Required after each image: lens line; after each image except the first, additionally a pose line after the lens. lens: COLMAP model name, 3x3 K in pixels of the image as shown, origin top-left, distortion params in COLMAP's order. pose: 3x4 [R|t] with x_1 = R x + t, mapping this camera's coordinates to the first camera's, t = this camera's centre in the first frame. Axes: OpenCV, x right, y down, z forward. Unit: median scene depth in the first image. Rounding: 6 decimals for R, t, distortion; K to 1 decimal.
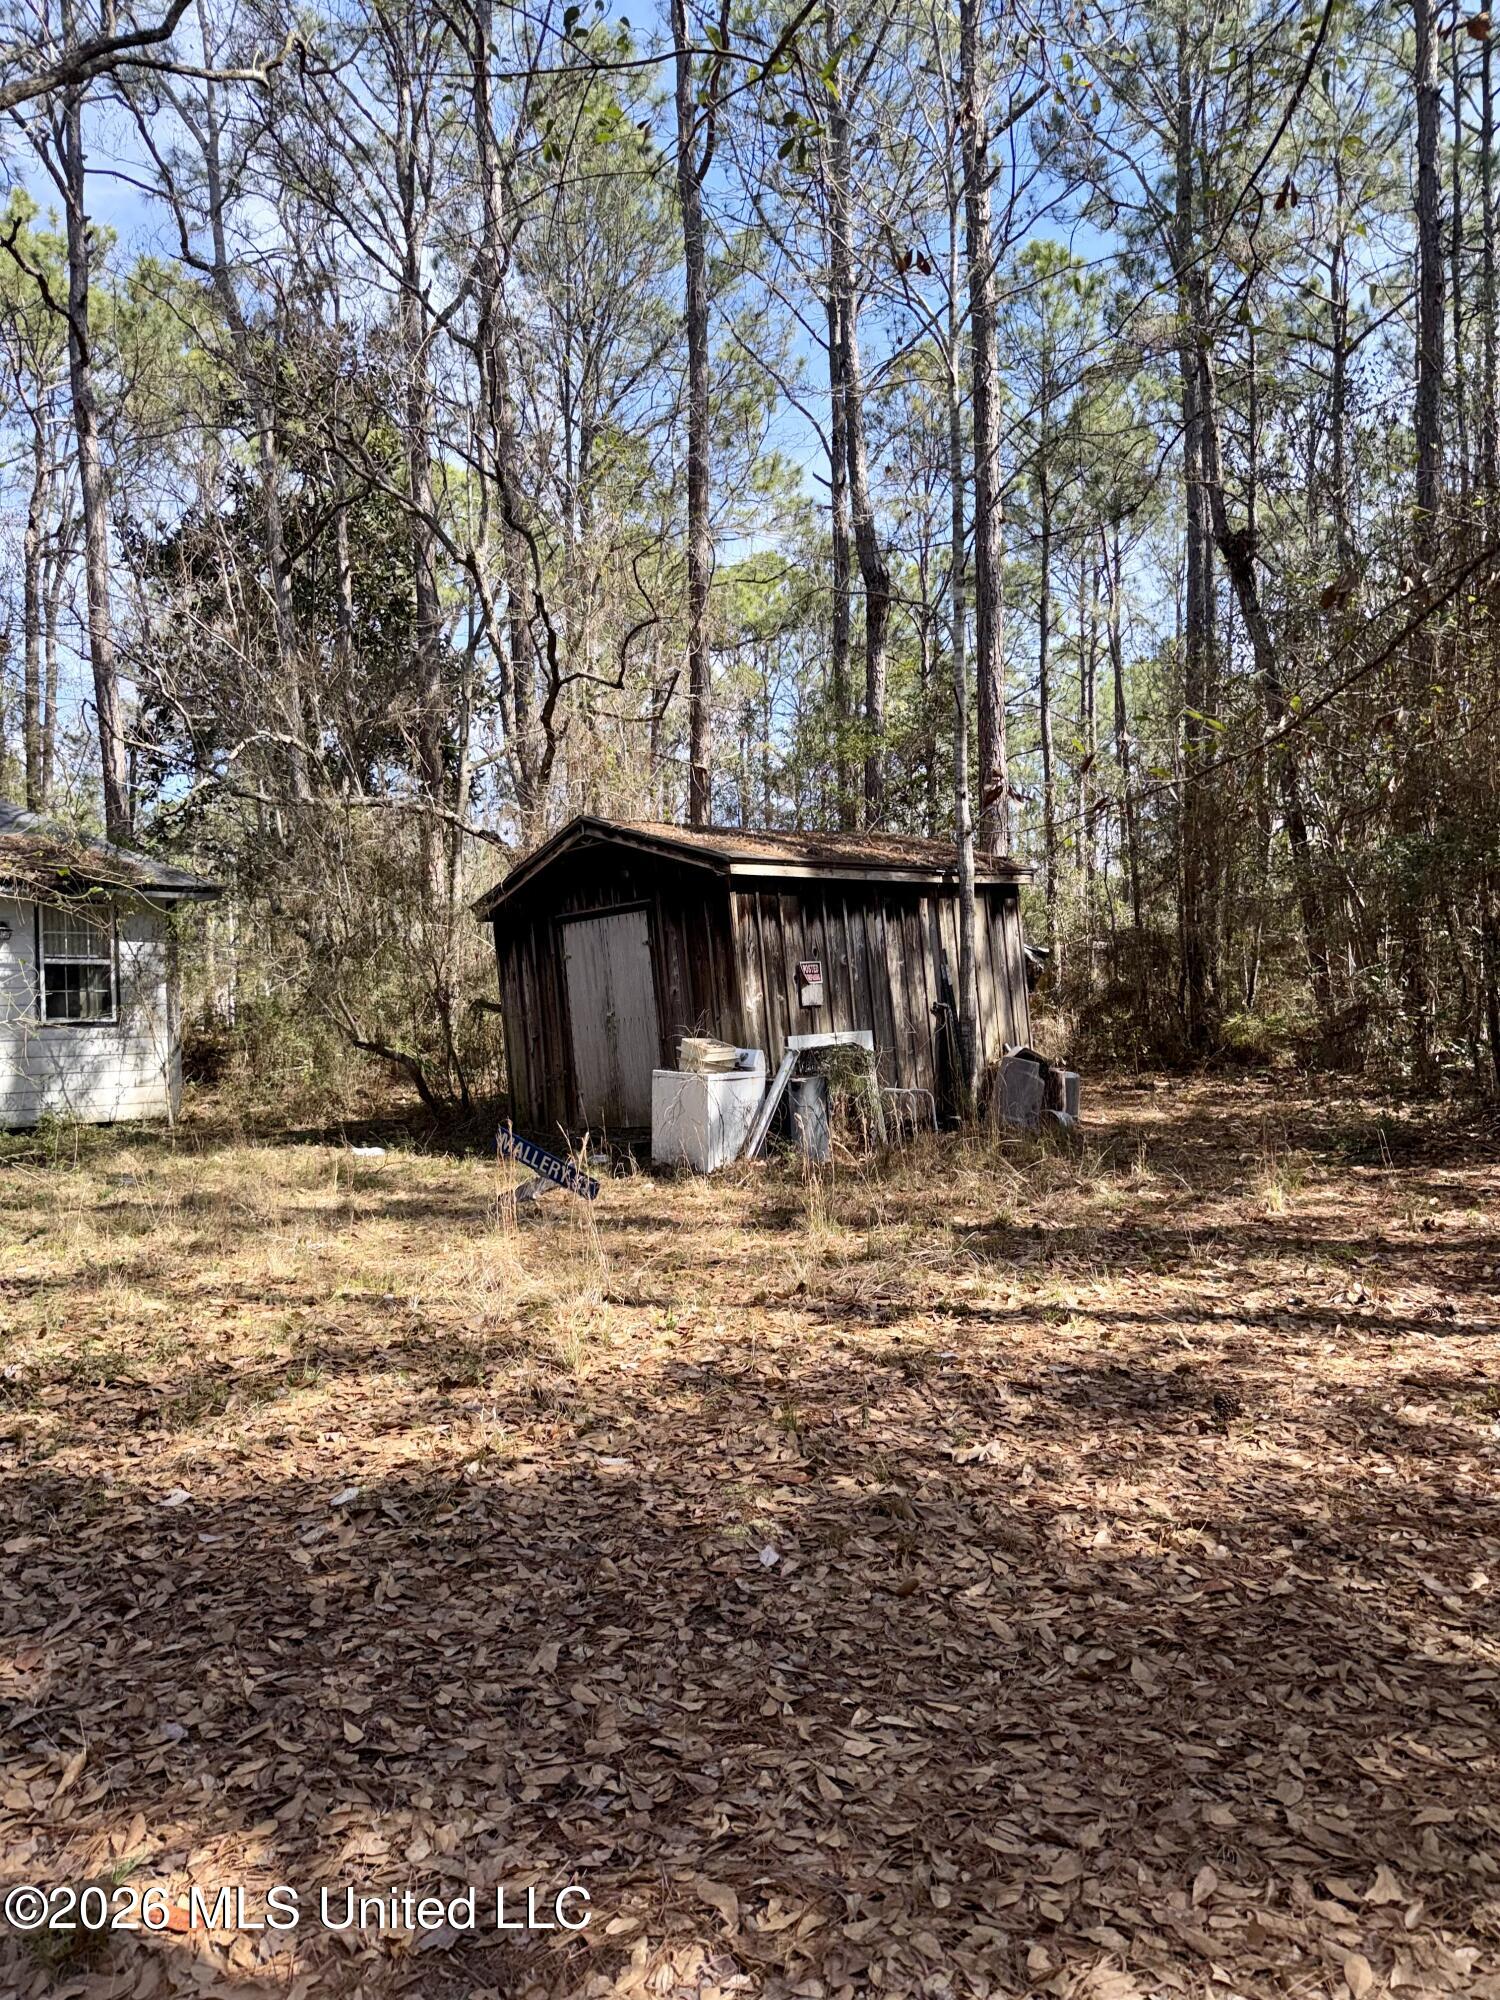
lens RADIAL K [[1449.6, 0, 741.6], [0, 1449.6, 1003.0], [0, 0, 1]] dist [0.068079, -0.087918]
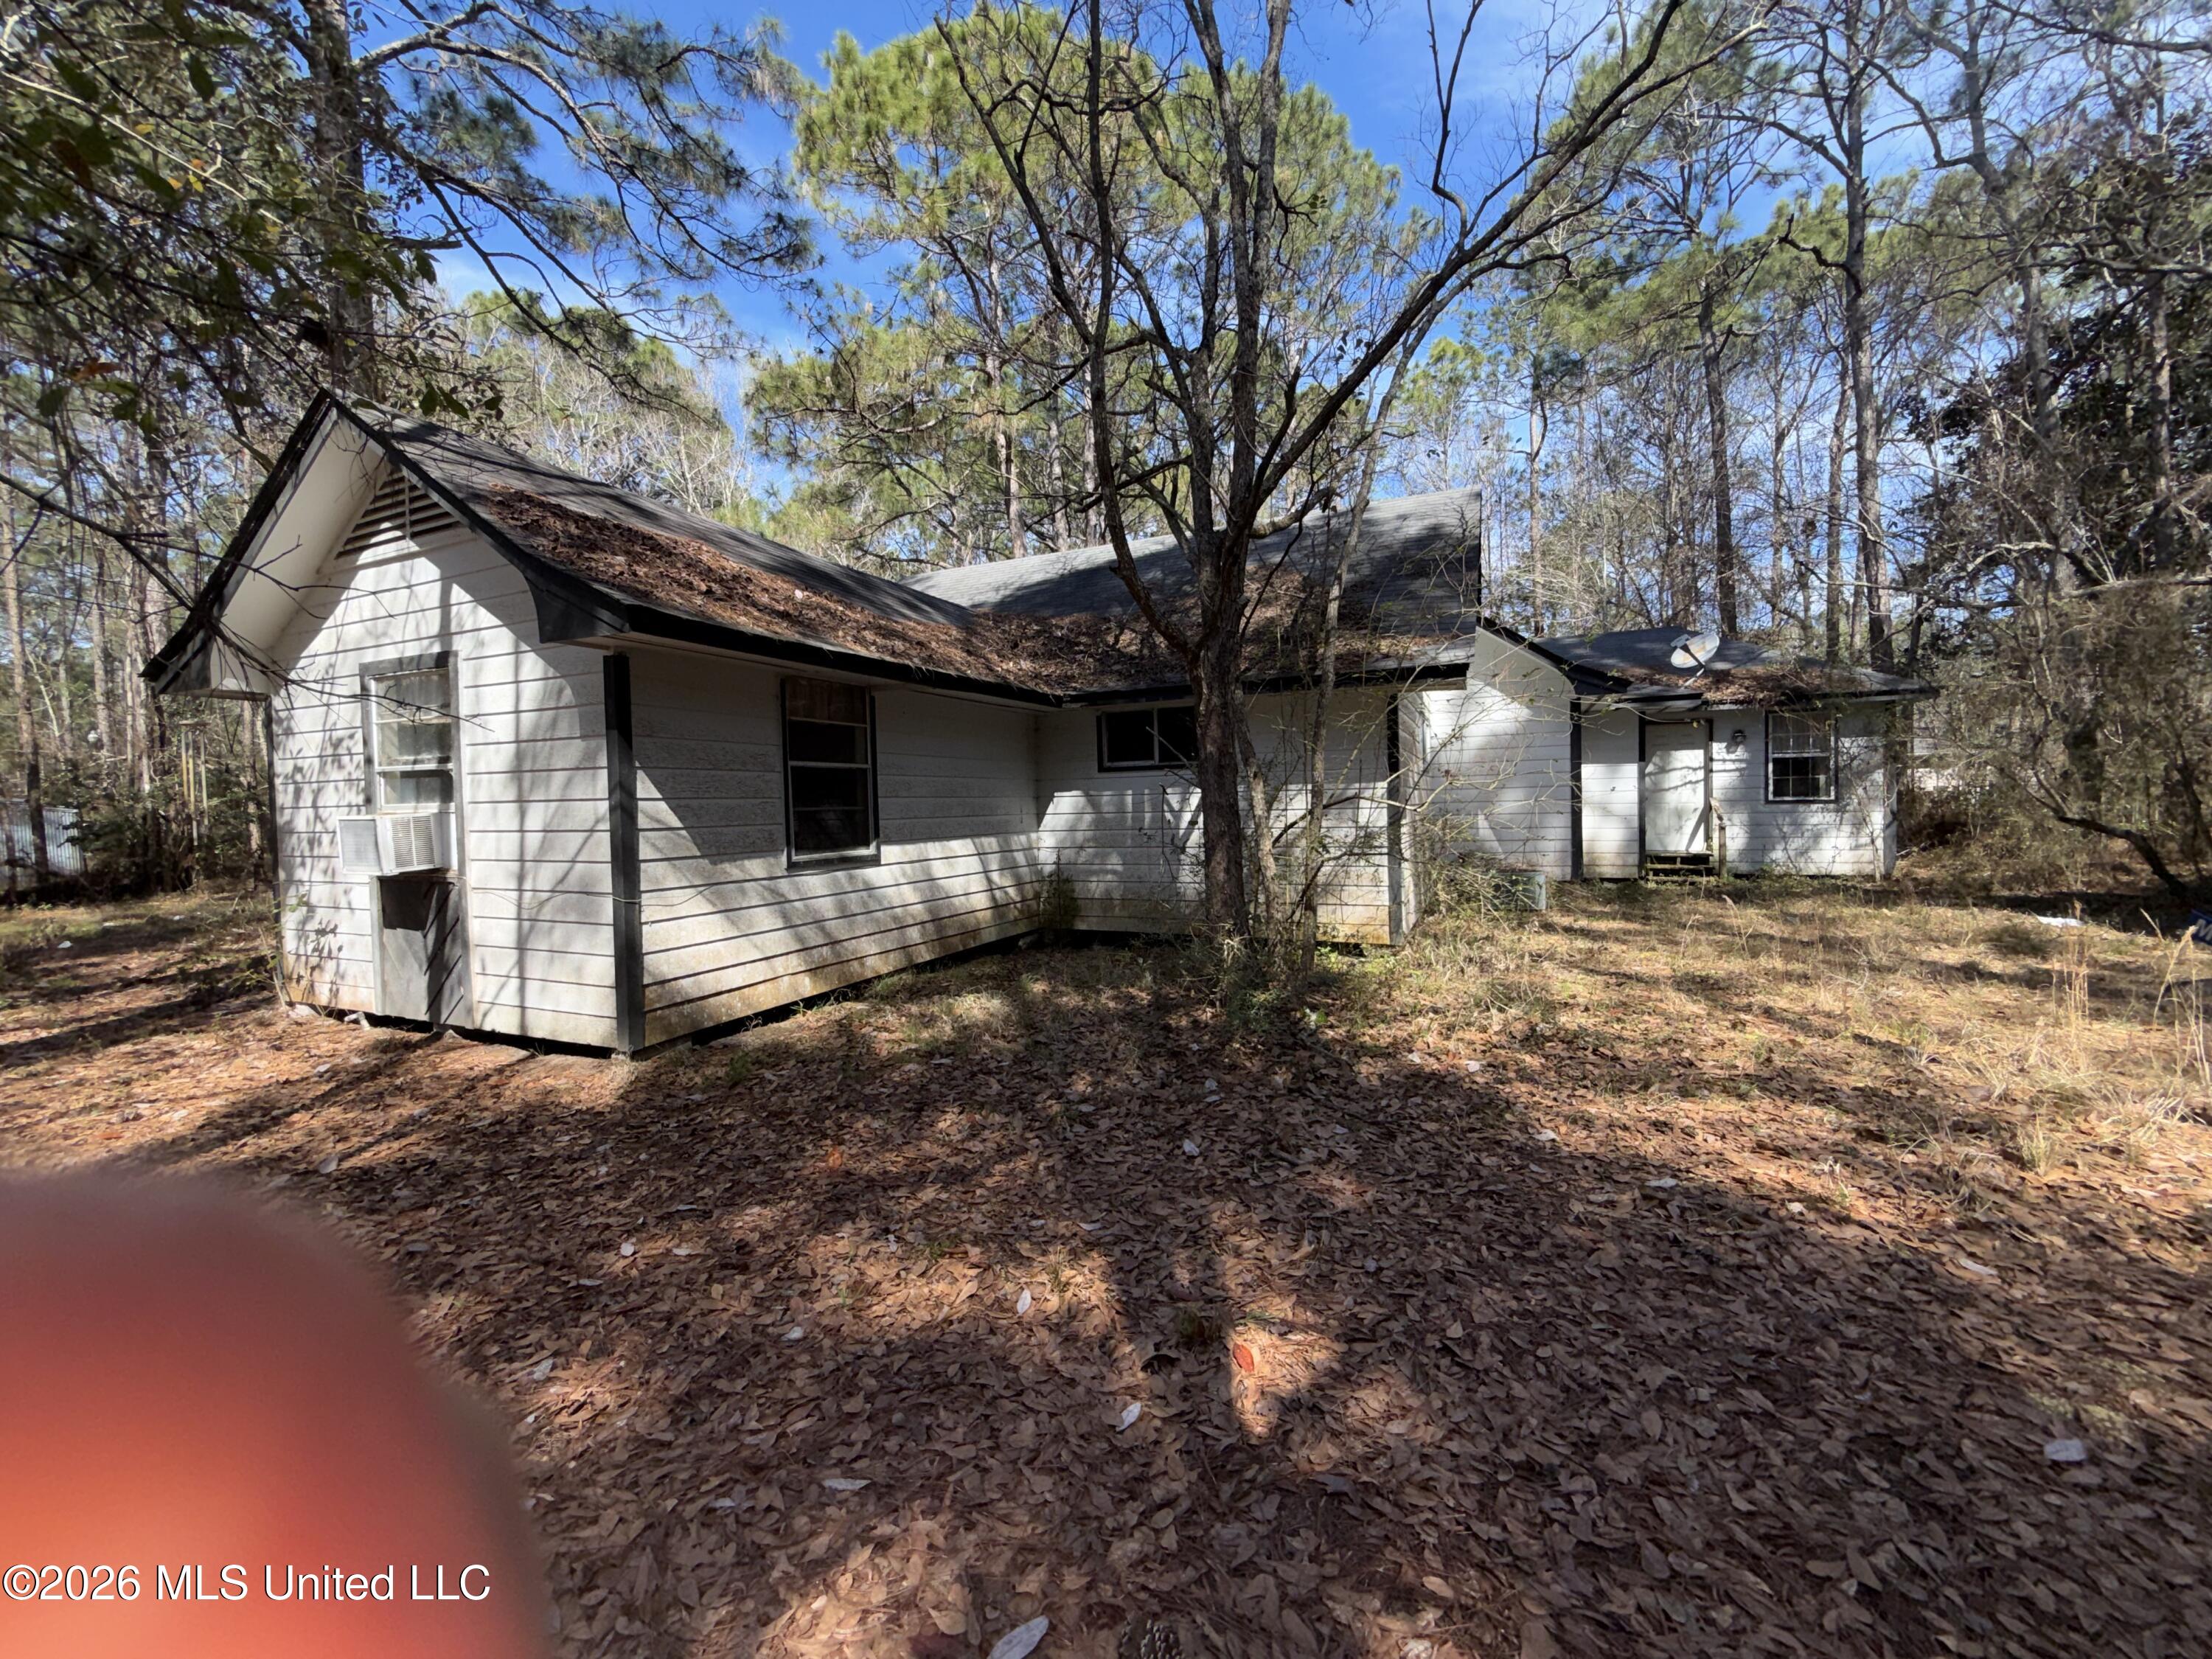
lens RADIAL K [[891.8, 0, 1086.8], [0, 891.8, 821.6], [0, 0, 1]] dist [0.001054, 0.000185]
pose [[0.354006, 0.021297, -0.935001, 0.198805], [0.013777, 0.999513, 0.027982, 0.002408], [0.935142, -0.022787, 0.353540, 0.219201]]
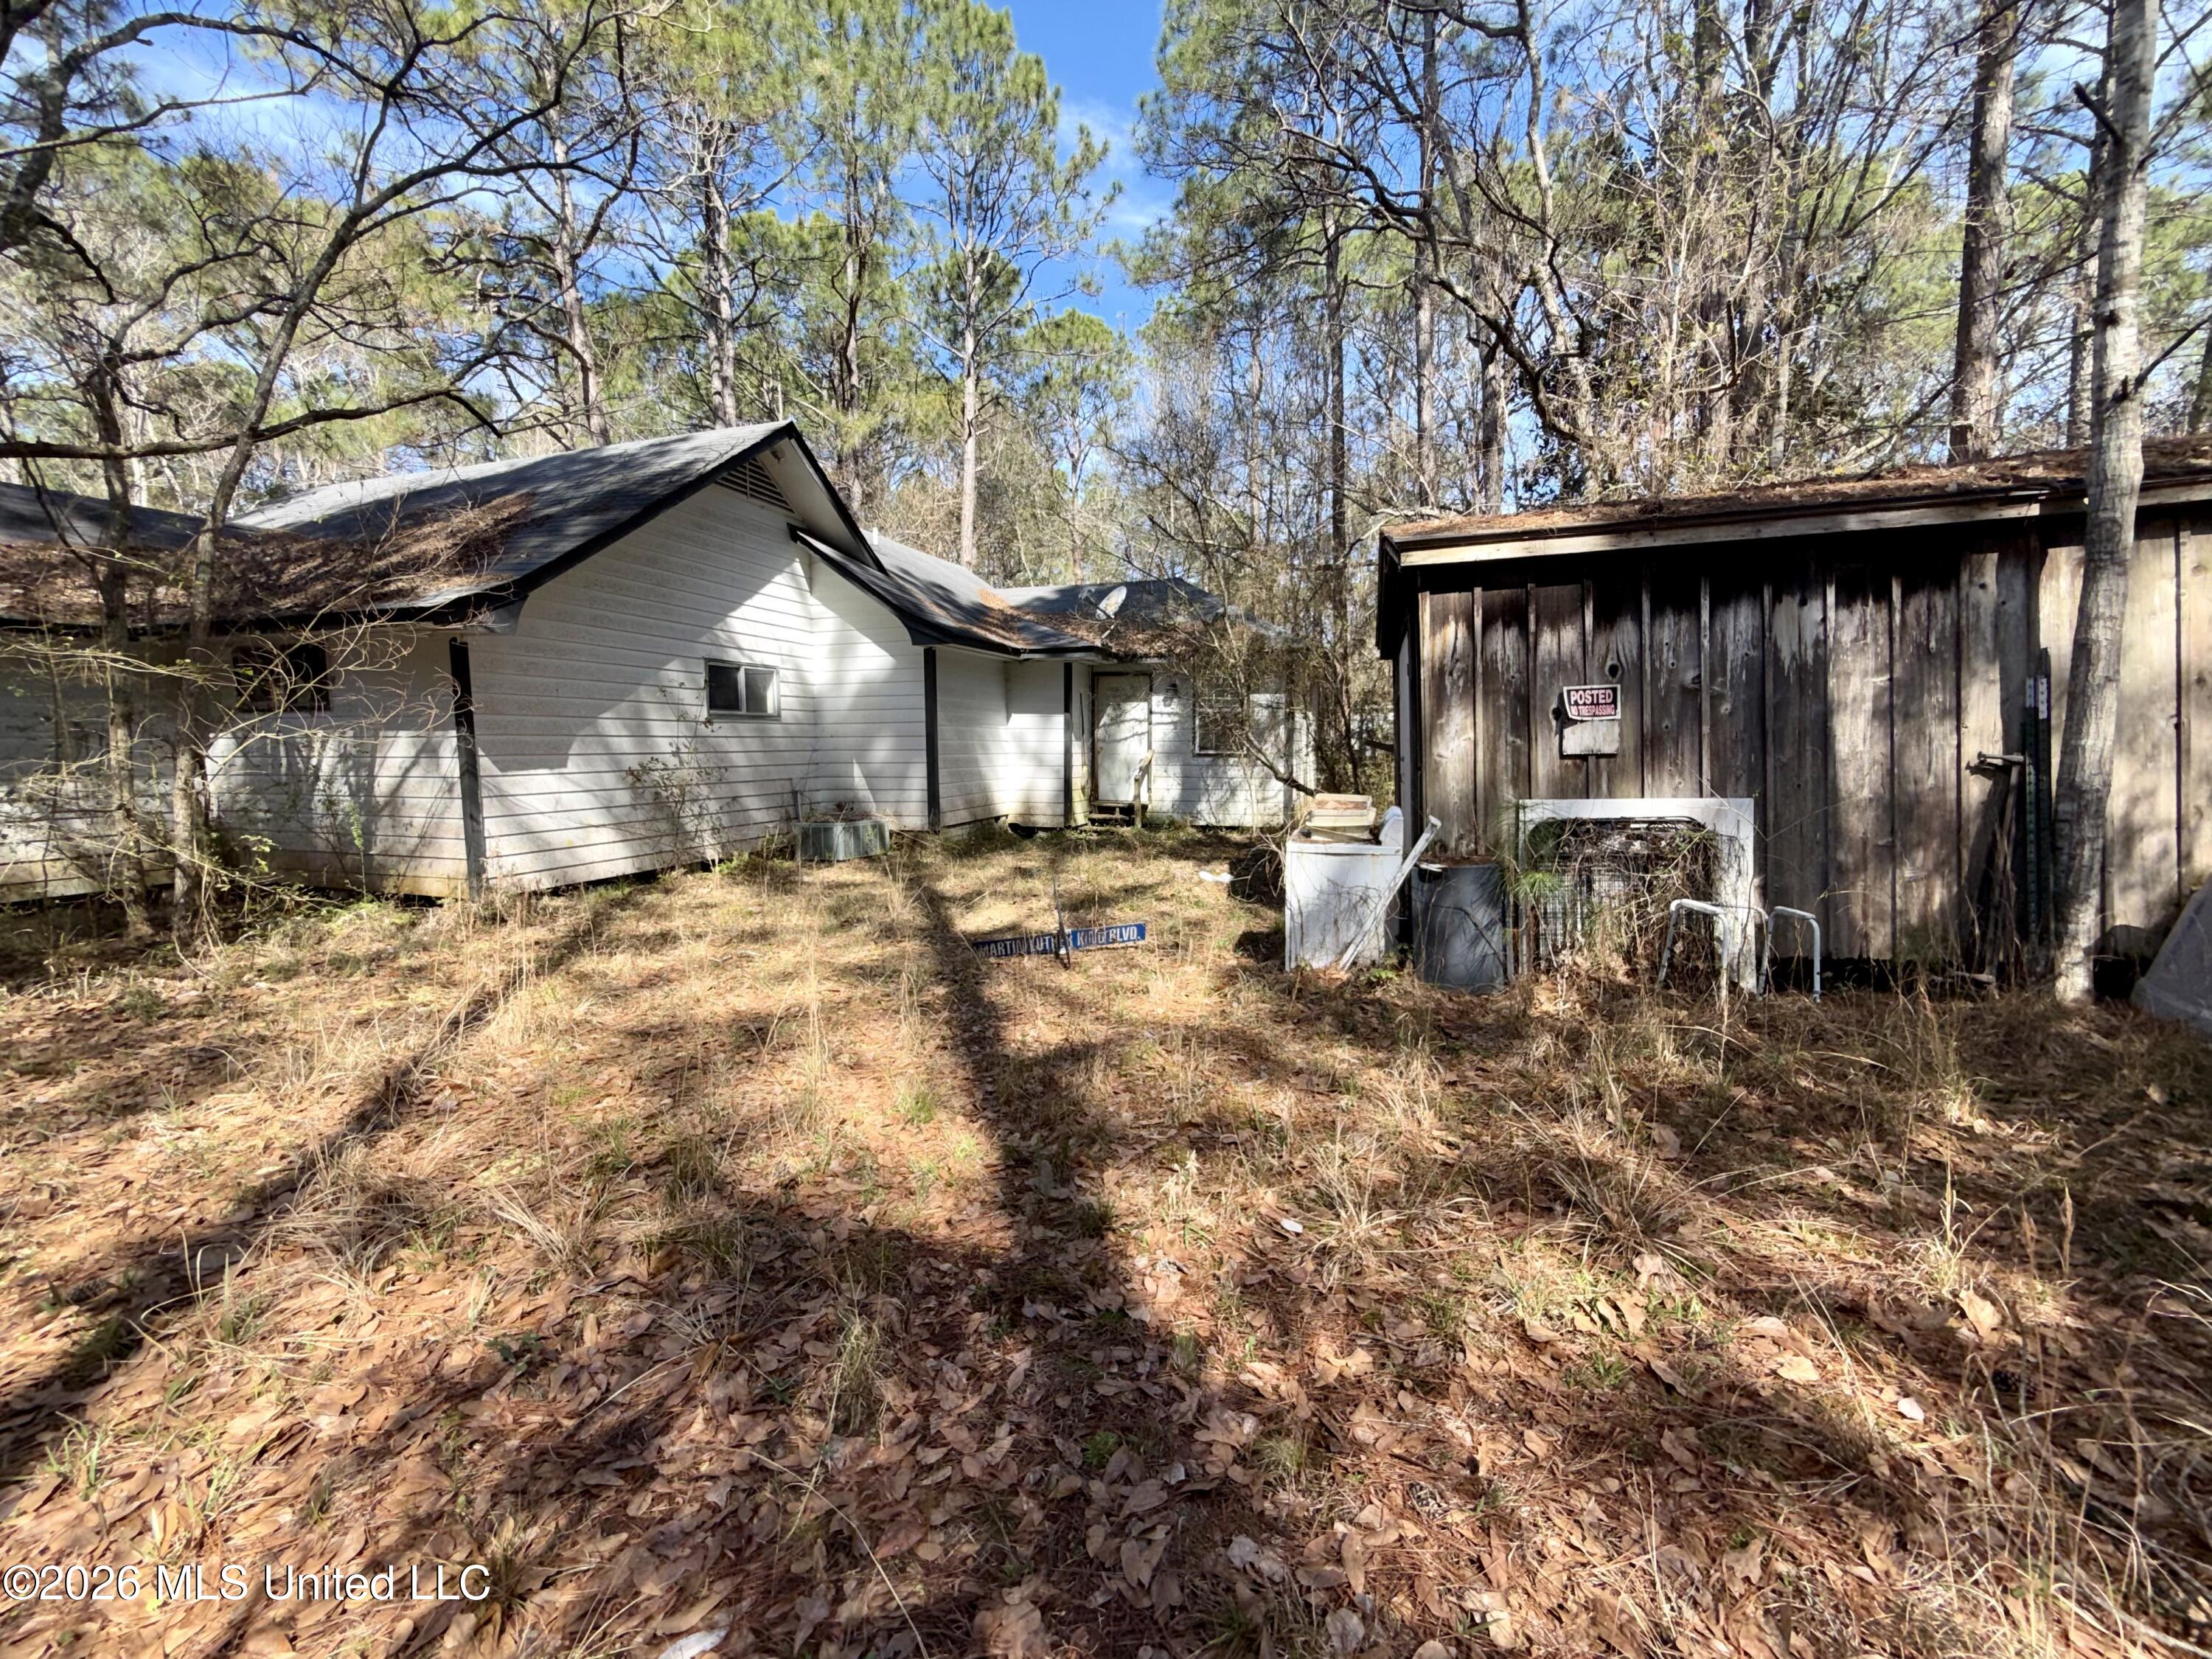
lens RADIAL K [[891.8, 0, 1104.9], [0, 891.8, 833.3], [0, 0, 1]] dist [0.001054, 0.000185]
pose [[0.441078, 0.102796, -0.891562, 0.610622], [-0.008232, 0.993840, 0.110516, -0.010915], [0.897431, -0.041407, 0.439207, 1.244216]]
